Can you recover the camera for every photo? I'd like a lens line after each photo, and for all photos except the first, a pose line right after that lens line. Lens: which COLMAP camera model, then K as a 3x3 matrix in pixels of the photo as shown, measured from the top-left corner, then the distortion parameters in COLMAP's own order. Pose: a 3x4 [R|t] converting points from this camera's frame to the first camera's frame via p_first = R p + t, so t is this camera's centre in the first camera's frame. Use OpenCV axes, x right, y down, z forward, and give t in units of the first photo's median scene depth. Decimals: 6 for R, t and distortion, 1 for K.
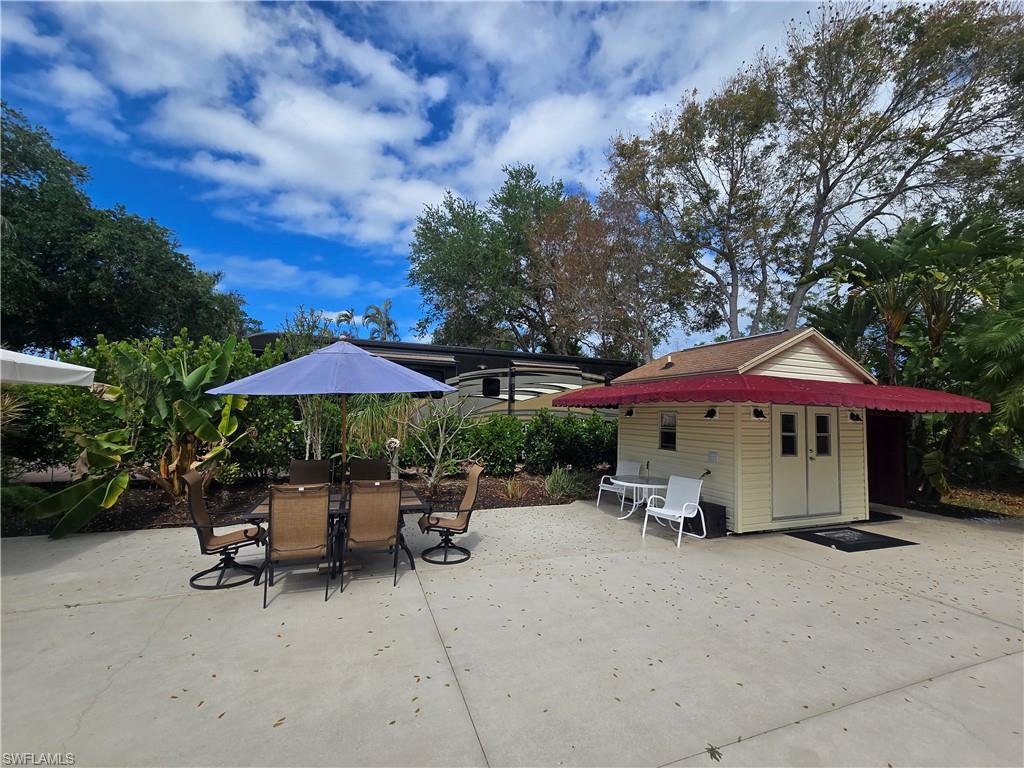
lens RADIAL K [[412.4, 0, 508.9], [0, 412.4, 382.6], [0, 0, 1]] dist [0.015365, -0.008825]
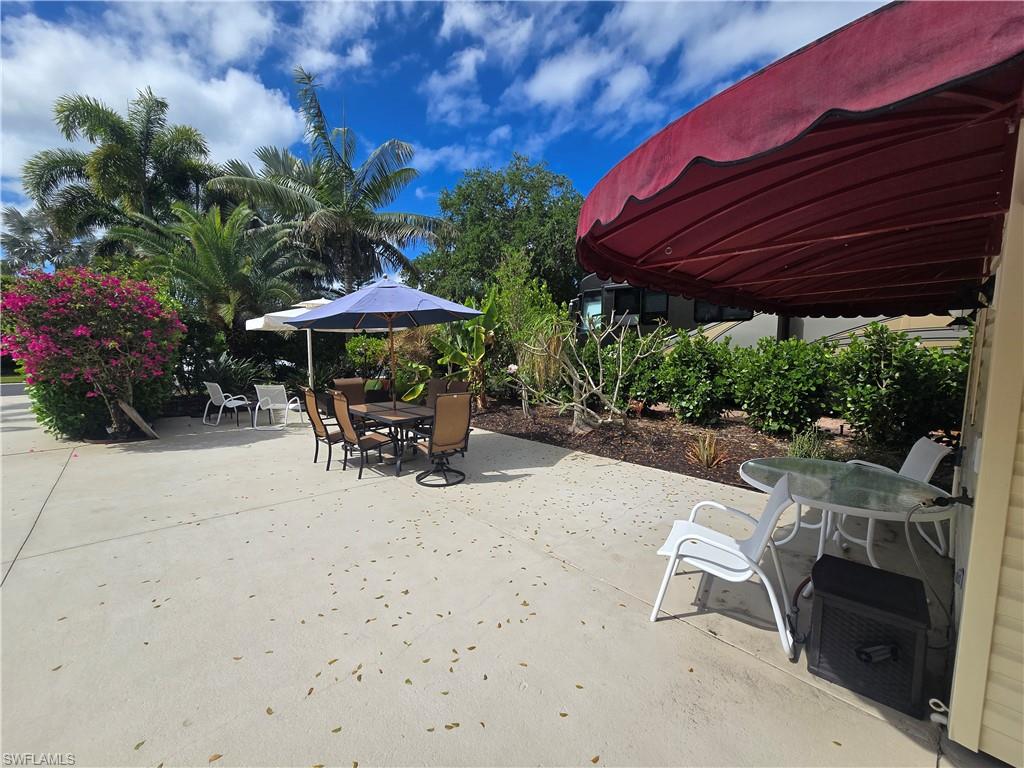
lens RADIAL K [[412.4, 0, 508.9], [0, 412.4, 382.6], [0, 0, 1]] dist [0.015365, -0.008825]
pose [[0.415799, 0.077456, -0.906152, 0.644194], [0.075277, 0.990017, 0.119166, 0.063037], [0.906336, -0.117761, 0.405817, 0.609602]]
